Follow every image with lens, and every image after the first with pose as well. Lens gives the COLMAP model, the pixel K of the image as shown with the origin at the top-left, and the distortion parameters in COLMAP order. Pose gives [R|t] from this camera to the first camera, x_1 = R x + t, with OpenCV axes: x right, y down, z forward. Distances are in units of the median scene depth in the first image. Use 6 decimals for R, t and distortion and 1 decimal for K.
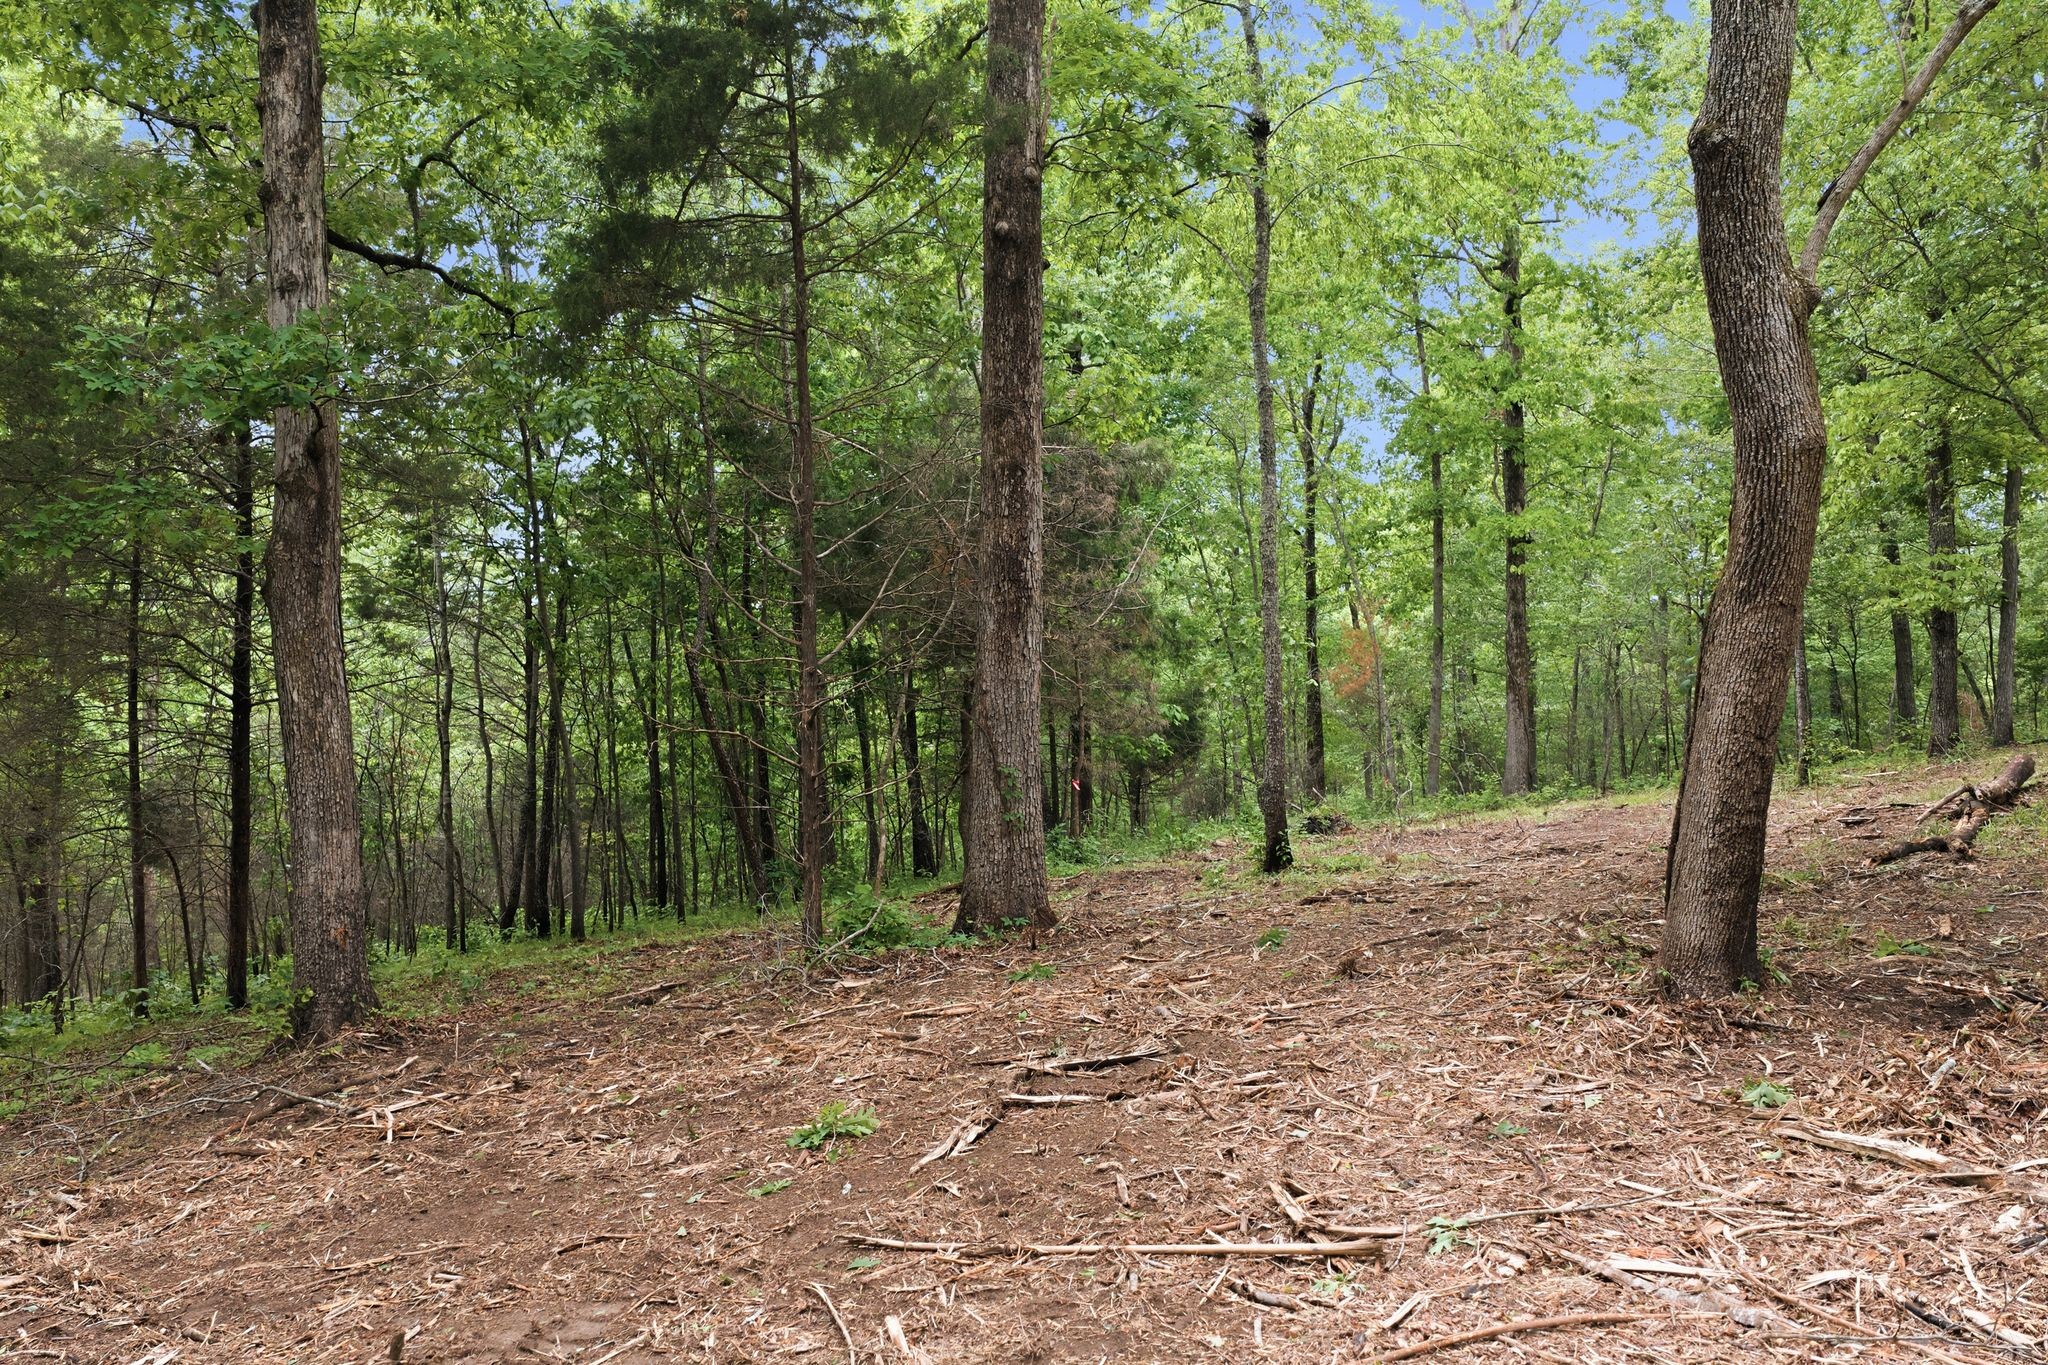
lens RADIAL K [[1702.8, 0, 1020.1], [0, 1702.8, 699.9], [0, 0, 1]] dist [0.020931, -0.033375]
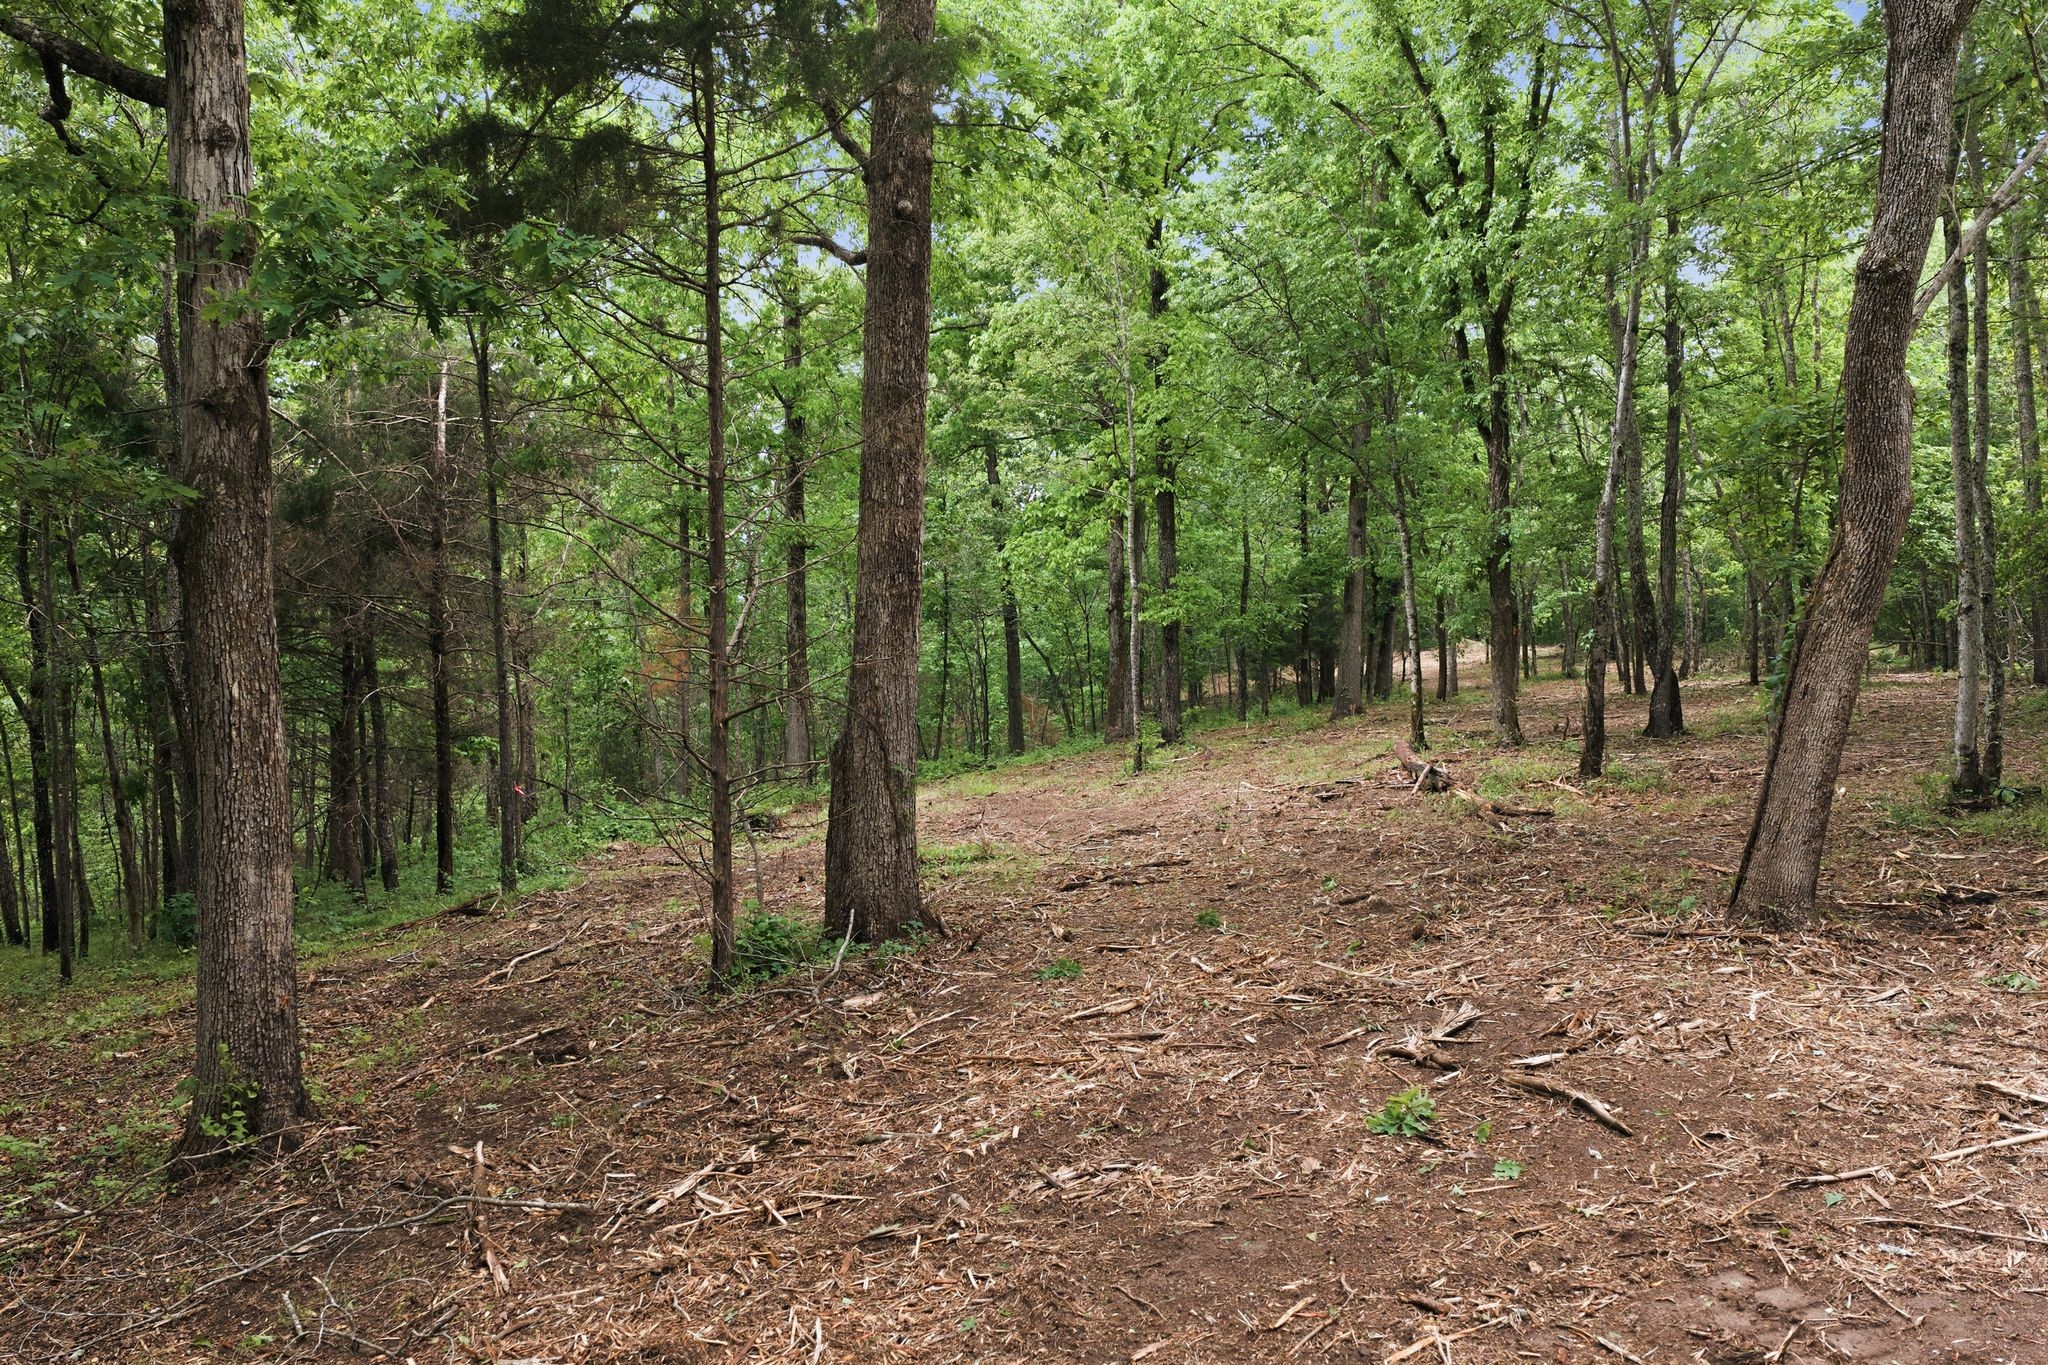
lens RADIAL K [[1702.8, 0, 1020.2], [0, 1702.8, 702.2], [0, 0, 1]] dist [0.020931, -0.033375]
pose [[0.822309, -0.002053, 0.569037, -0.507029], [0.001160, 0.999997, 0.001933, 0.001630], [-0.569039, -0.000930, 0.822310, 0.168970]]
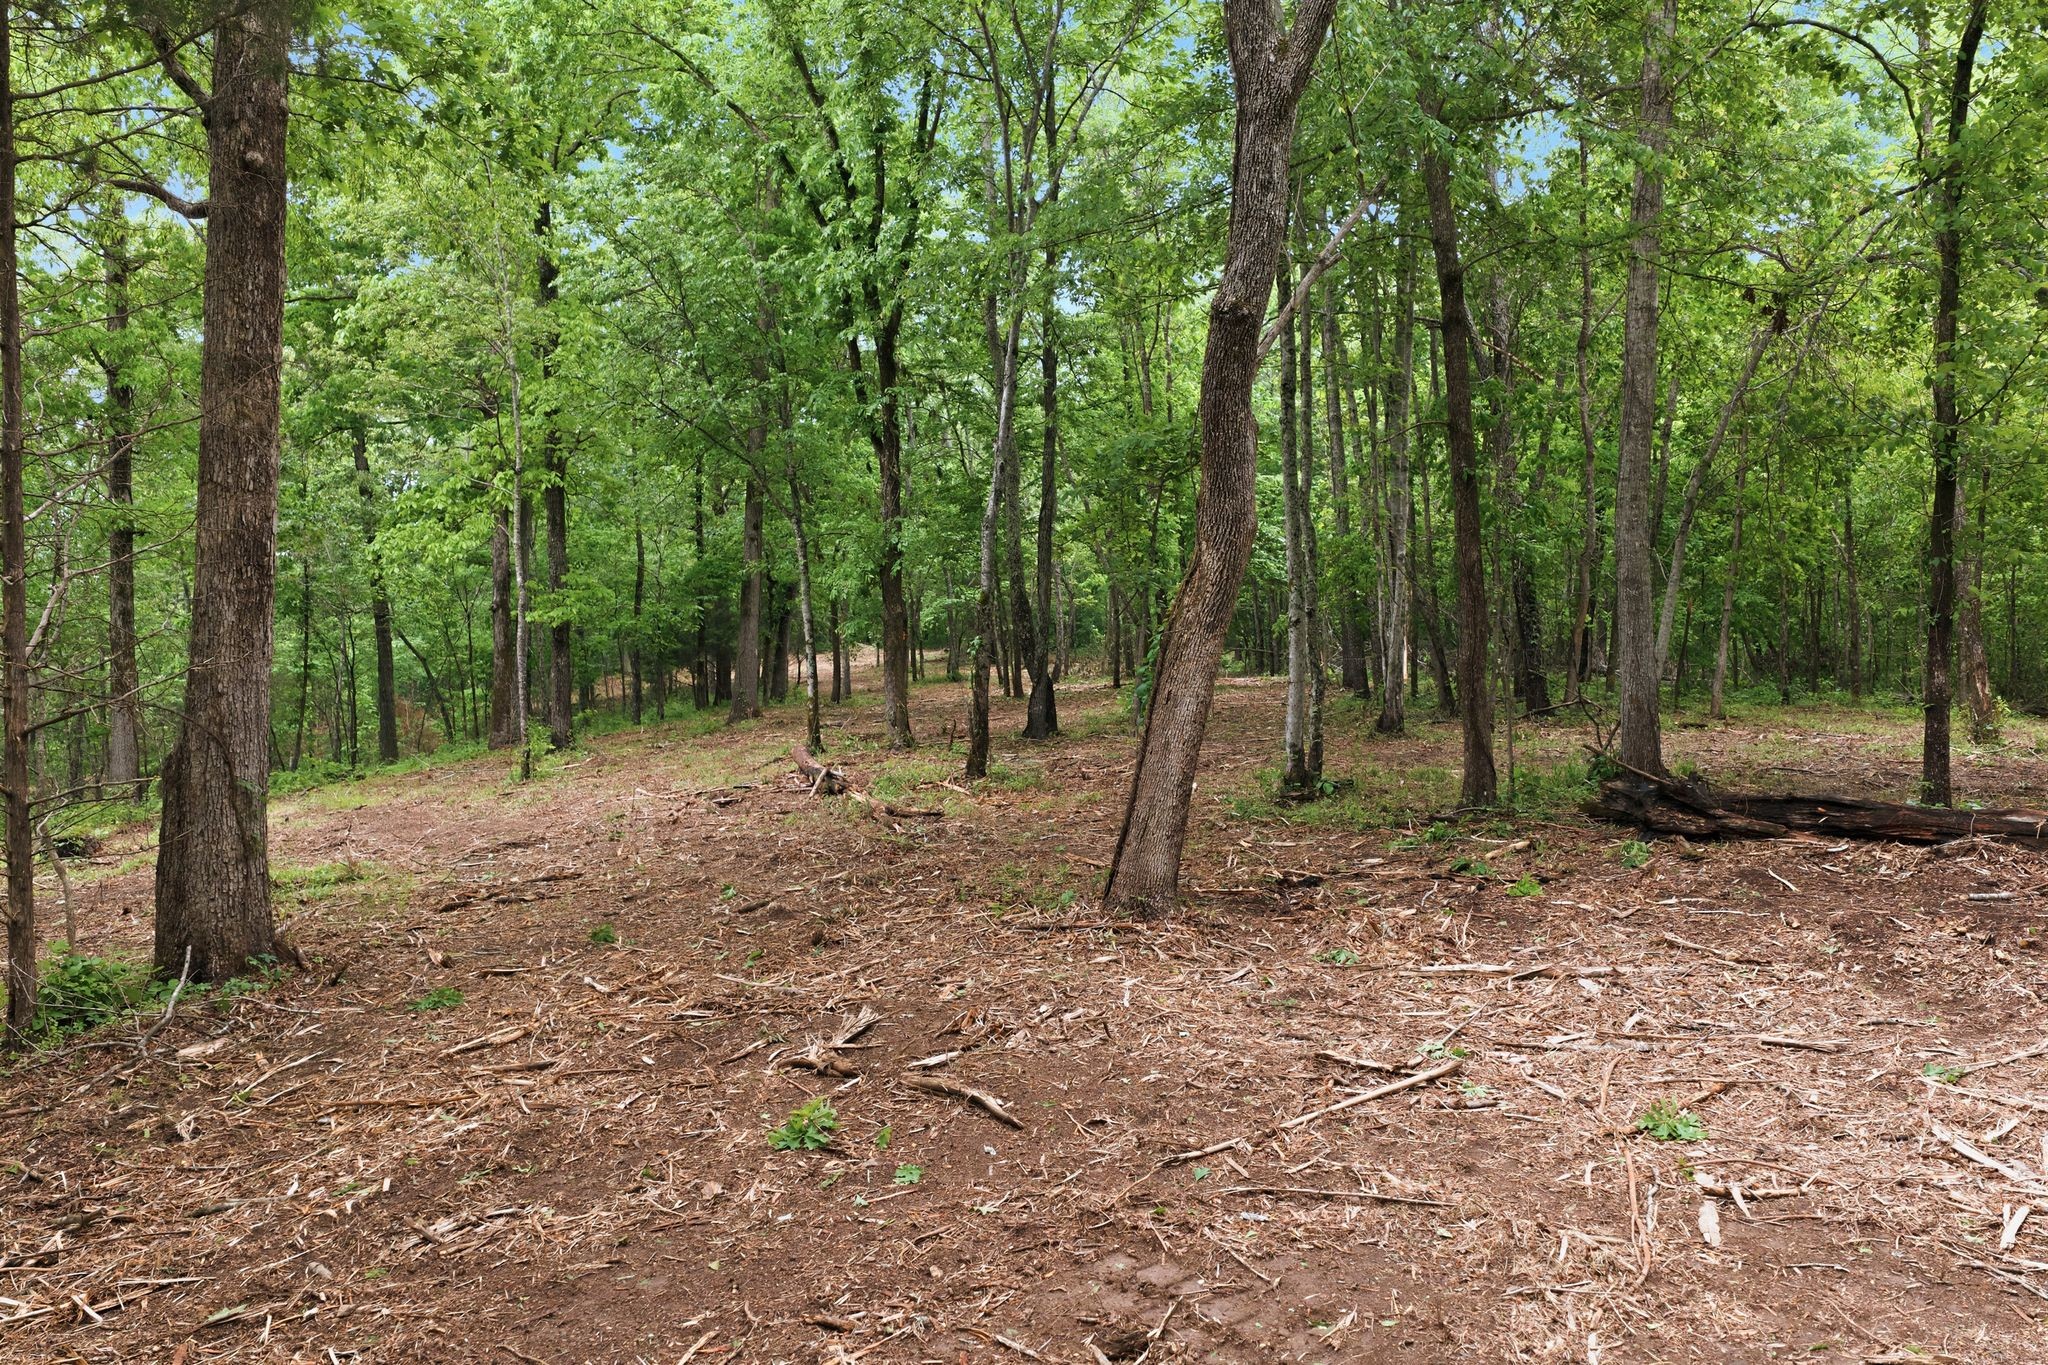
lens RADIAL K [[1702.8, 0, 1025.5], [0, 1702.8, 692.5], [0, 0, 1]] dist [0.020931, -0.033375]
pose [[0.573652, 0.000742, 0.819099, -0.497264], [0.004004, 0.999985, -0.003711, -0.000810], [-0.819090, 0.005408, 0.573640, 0.181725]]
